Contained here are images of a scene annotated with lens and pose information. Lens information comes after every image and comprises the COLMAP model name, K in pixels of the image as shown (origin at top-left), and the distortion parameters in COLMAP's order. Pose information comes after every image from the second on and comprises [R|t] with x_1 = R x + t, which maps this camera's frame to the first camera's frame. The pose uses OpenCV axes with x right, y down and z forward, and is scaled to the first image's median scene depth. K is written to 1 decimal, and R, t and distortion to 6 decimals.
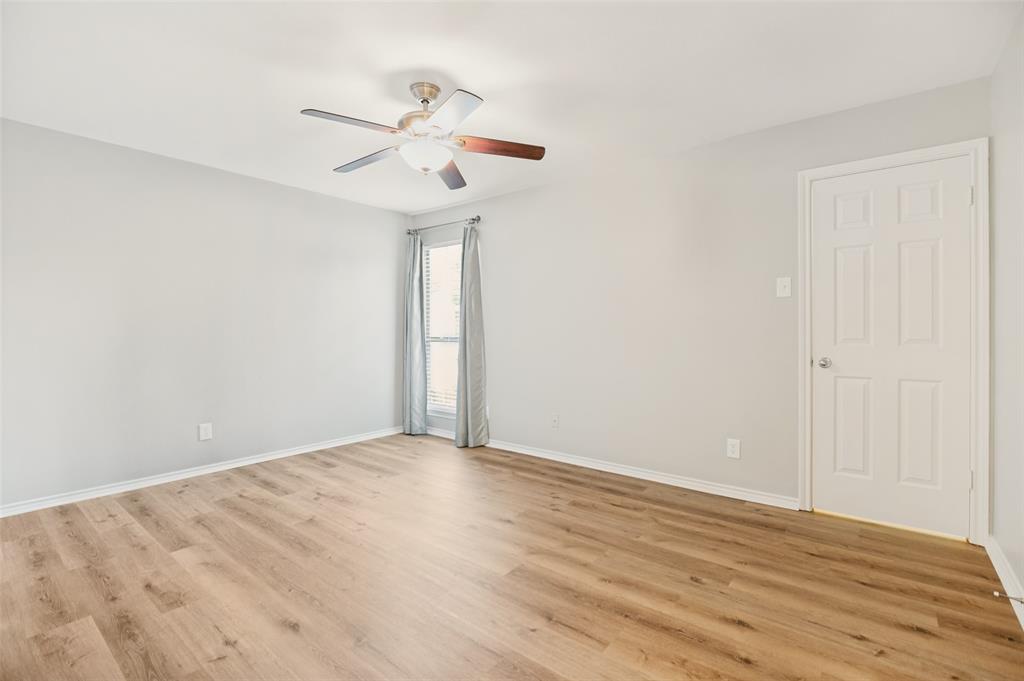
lens RADIAL K [[469.1, 0, 511.2], [0, 469.1, 334.1], [0, 0, 1]] dist [-0.001871, -0.000956]
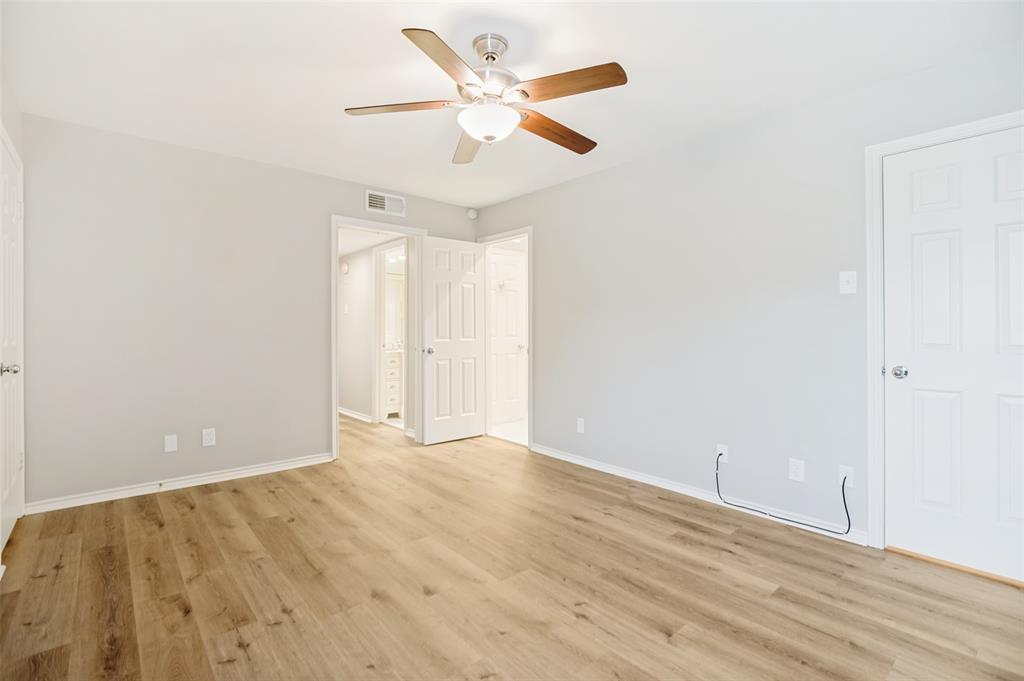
lens RADIAL K [[469.1, 0, 511.7], [0, 469.1, 335.0], [0, 0, 1]] dist [-0.001871, -0.000956]
pose [[-0.985243, -0.001412, 0.171156, -0.383458], [0.001136, 0.999890, 0.014787, -0.010649], [-0.171158, 0.014764, -0.985133, 1.914065]]
